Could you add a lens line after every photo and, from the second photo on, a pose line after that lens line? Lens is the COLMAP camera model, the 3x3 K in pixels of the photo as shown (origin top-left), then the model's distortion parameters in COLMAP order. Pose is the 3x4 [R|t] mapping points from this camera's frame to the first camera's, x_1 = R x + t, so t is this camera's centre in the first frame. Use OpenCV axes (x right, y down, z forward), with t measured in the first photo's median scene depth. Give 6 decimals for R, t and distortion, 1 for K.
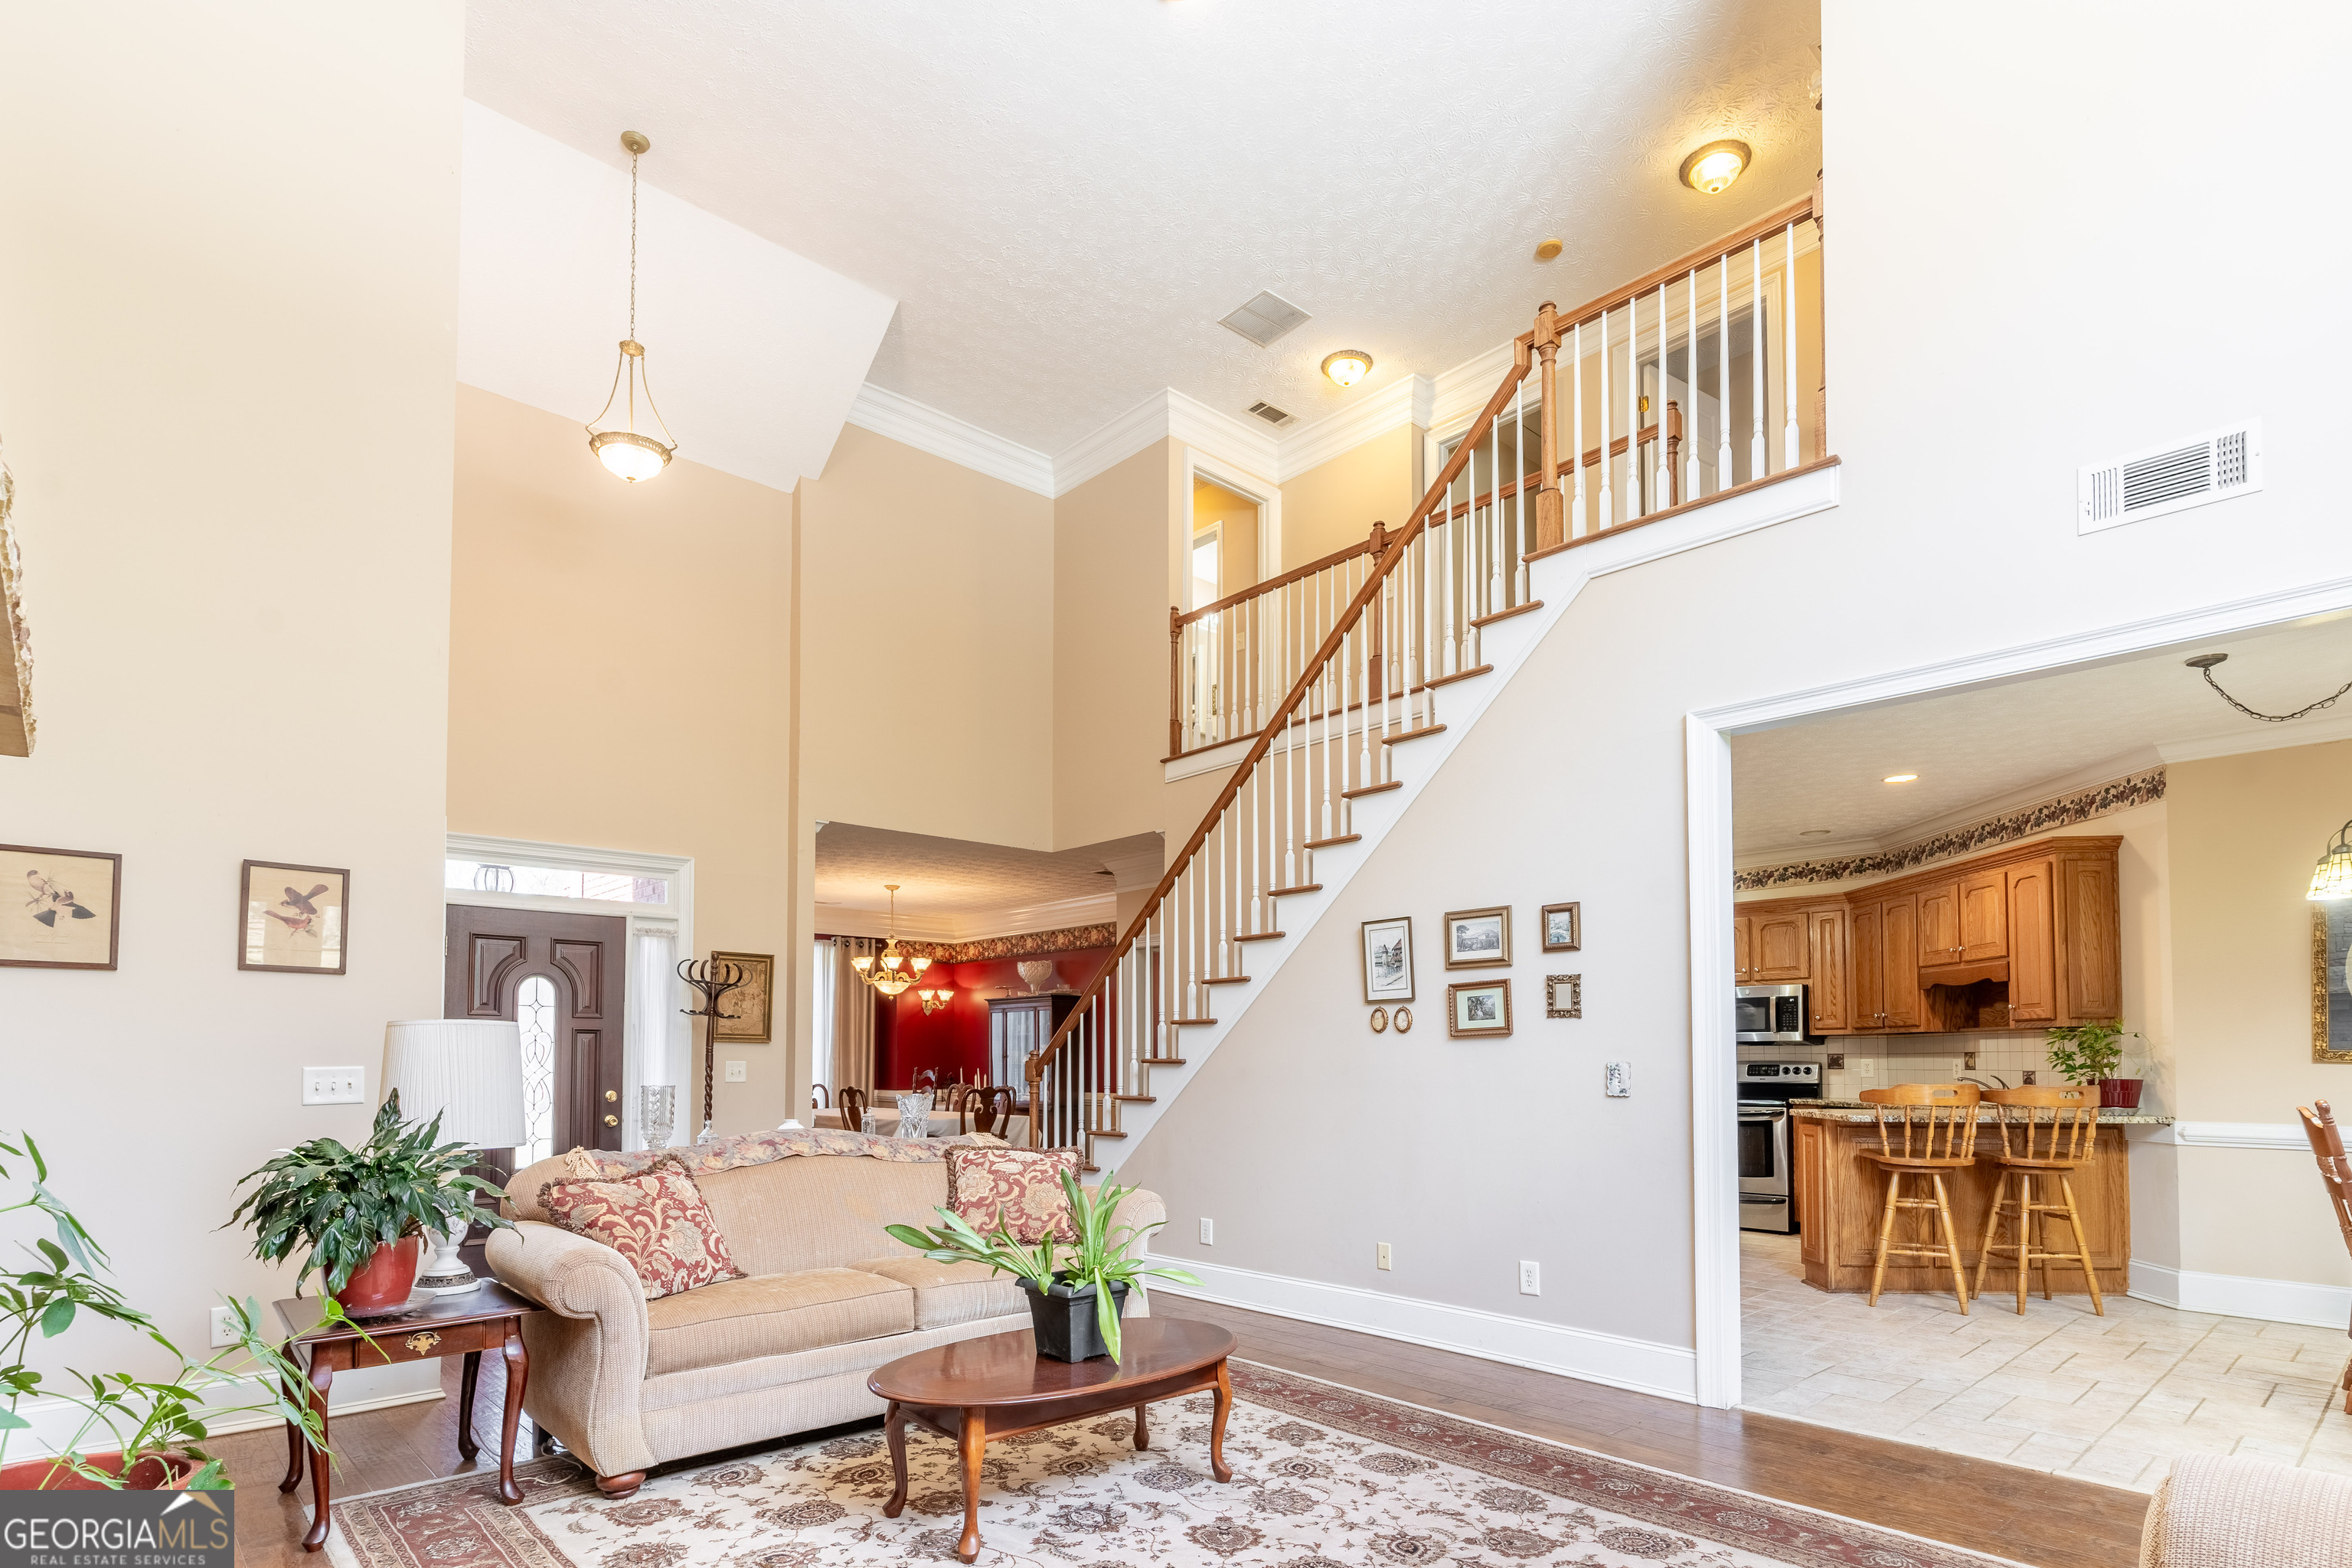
lens RADIAL K [[1241.6, 0, 1187.8], [0, 1241.6, 1012.6], [0, 0, 1]] dist [0.009138, -0.001188]
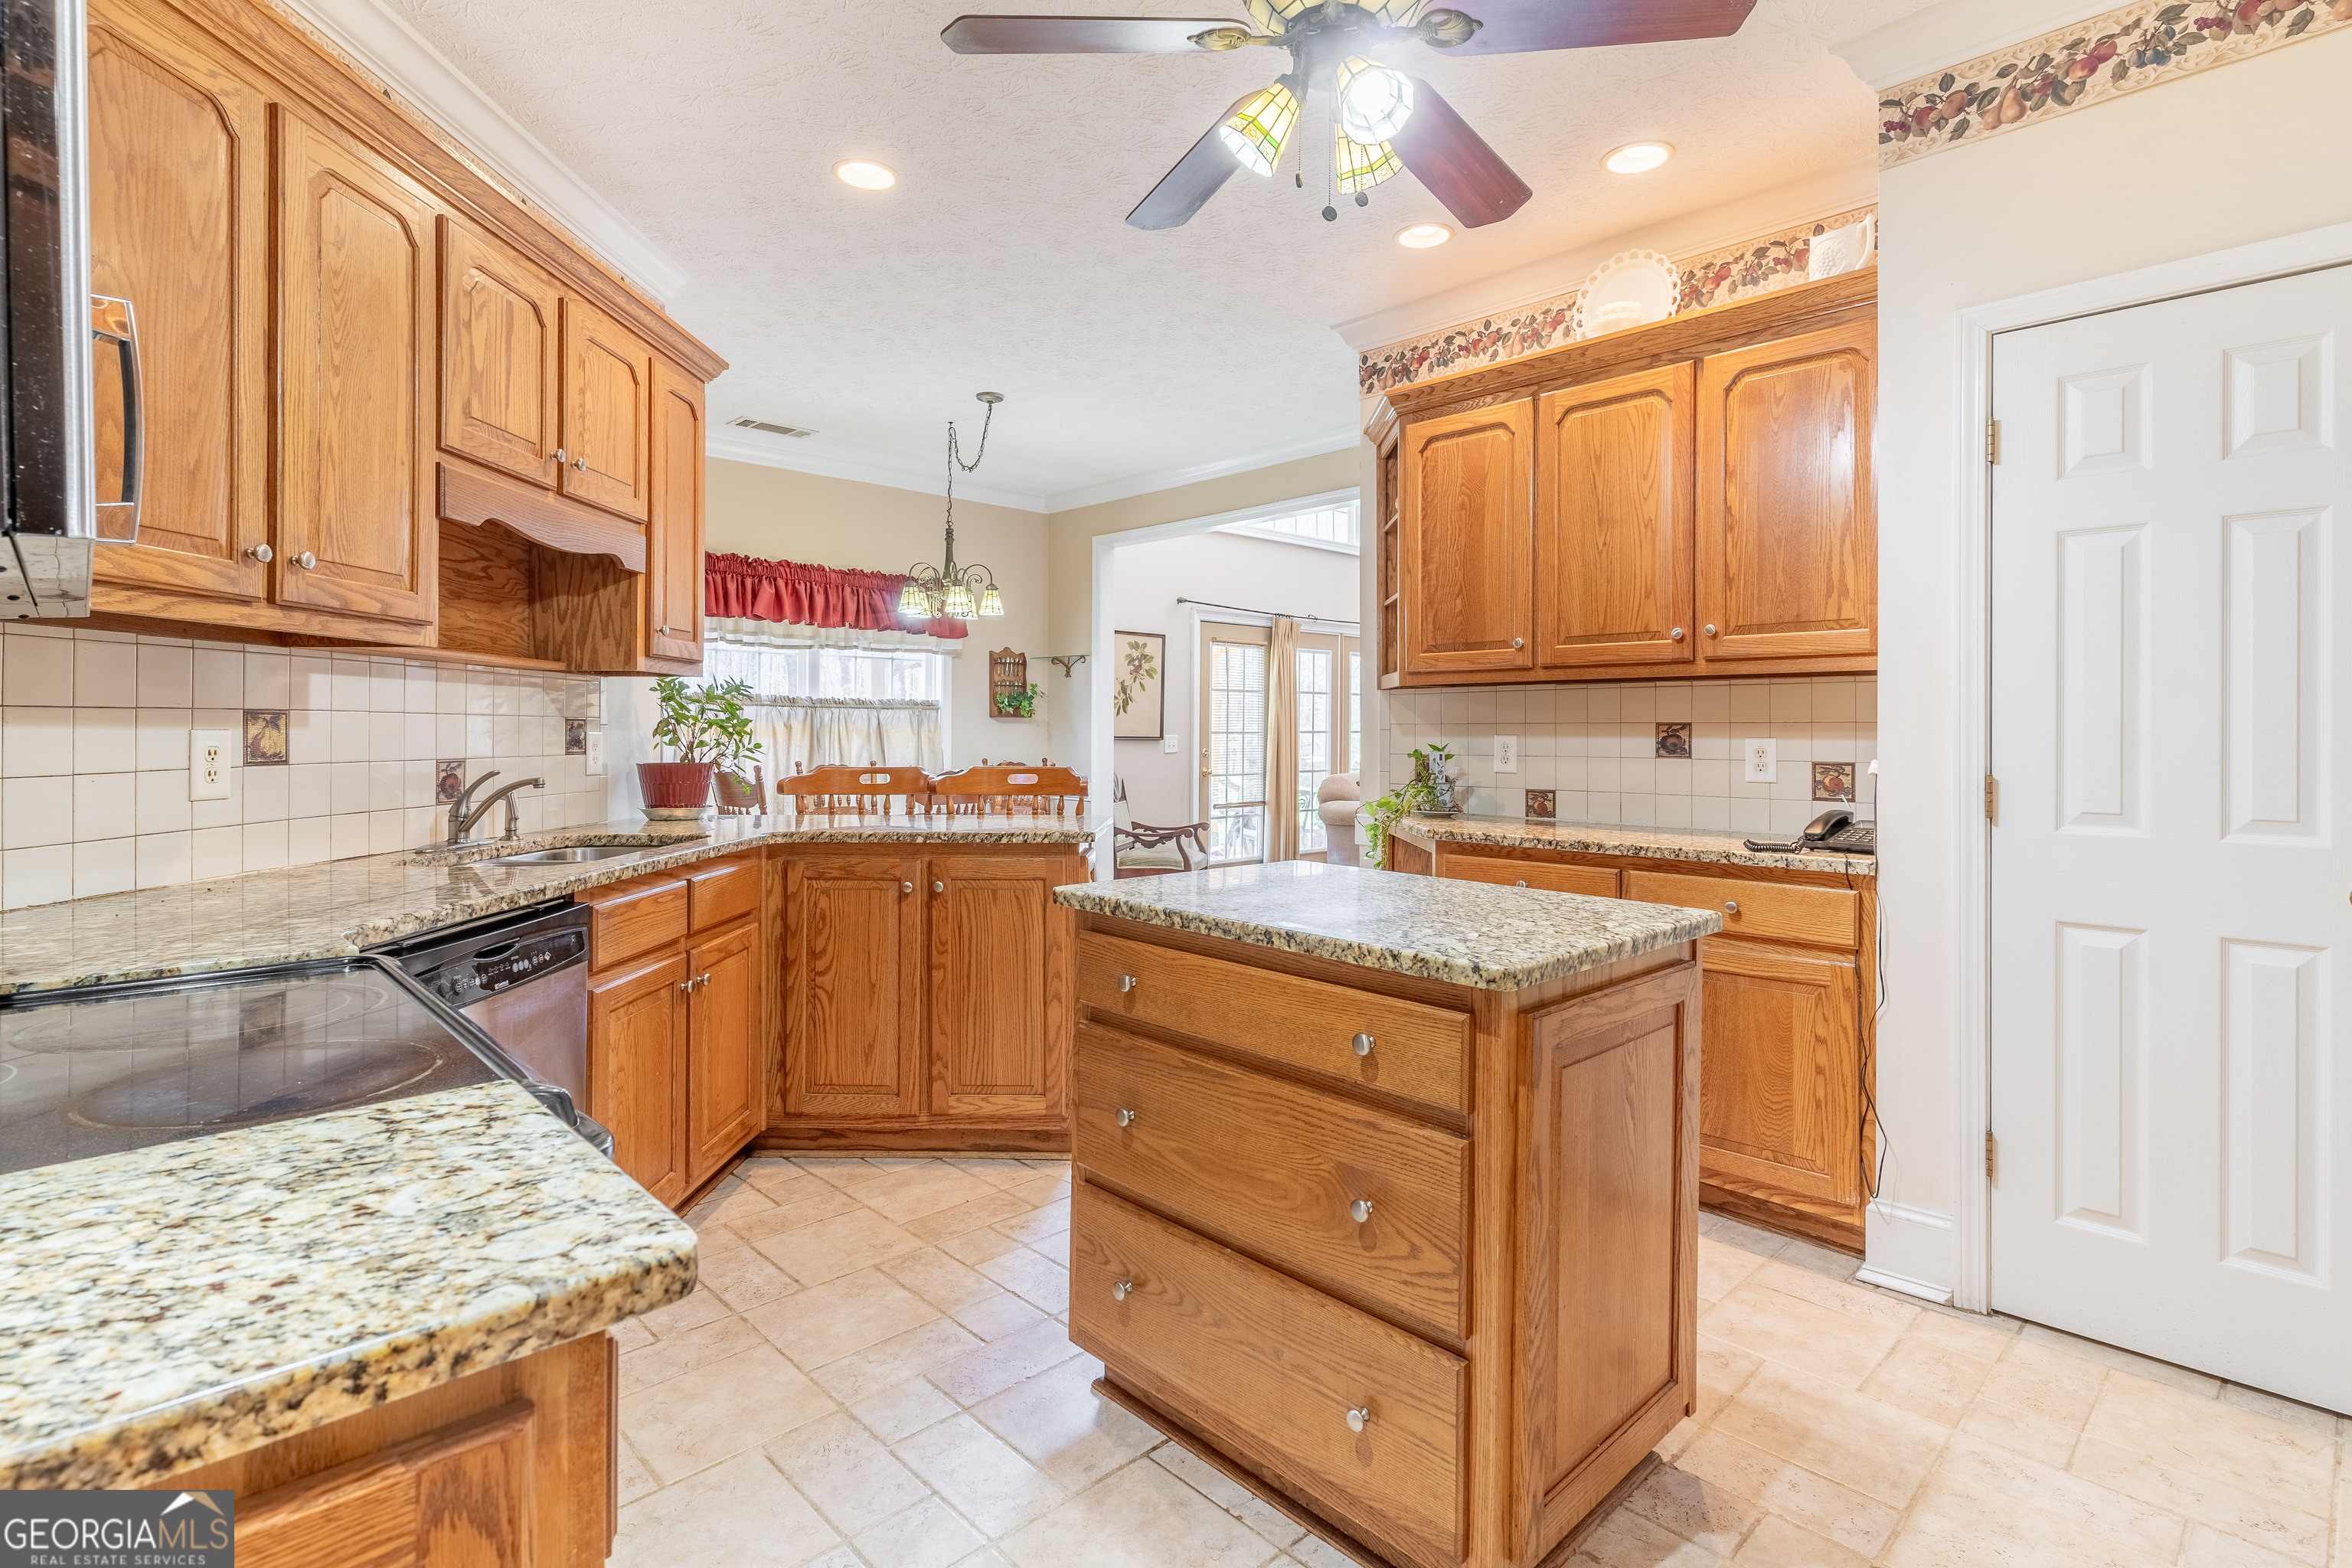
lens RADIAL K [[1134.7, 0, 1157.5], [0, 1134.7, 724.8], [0, 0, 1]] dist [0.004724, -0.001741]
pose [[-0.999999, -0.000903, 0.000432, 0.492781], [-0.000921, 0.999045, -0.043686, 0.059462], [-0.000393, -0.043686, -0.999045, 1.592451]]
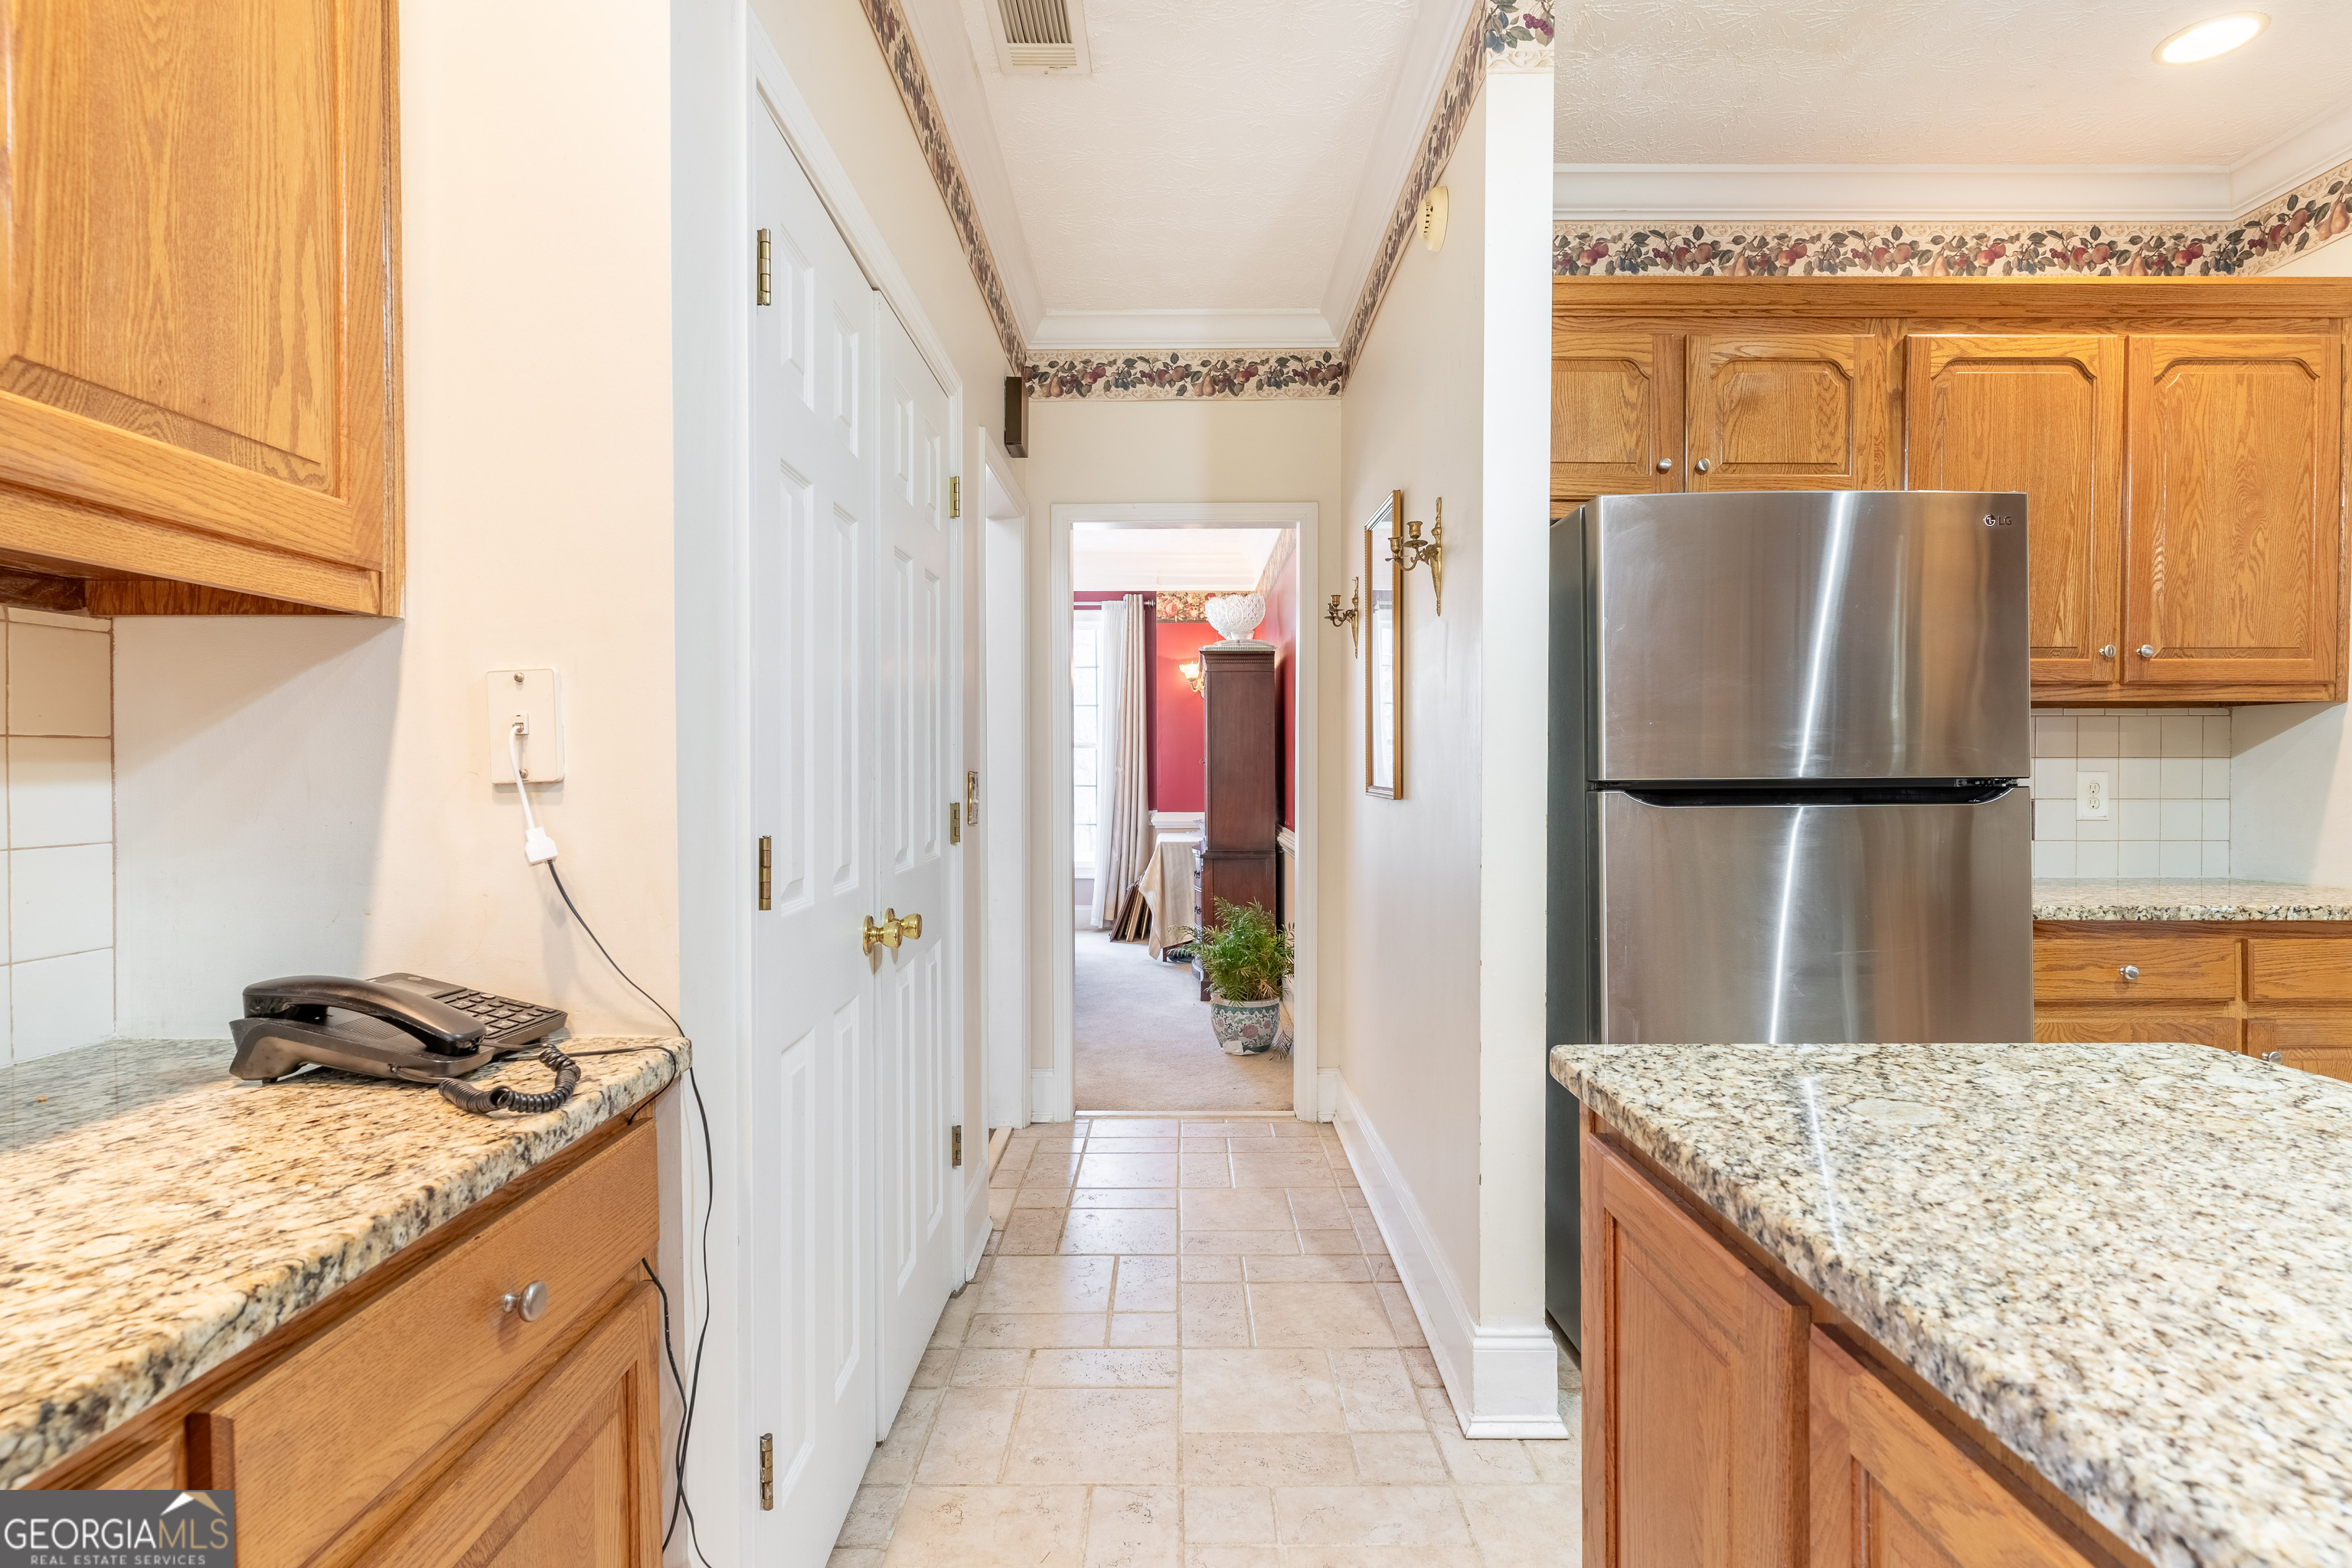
lens RADIAL K [[1134.7, 0, 1184.3], [0, 1134.7, 779.9], [0, 0, 1]] dist [0.004724, -0.001741]
pose [[0.731068, 0.010987, -0.682216, 0.429400], [0.023518, 0.998870, 0.041288, 0.041124], [0.681899, -0.046229, 0.729984, 1.106358]]
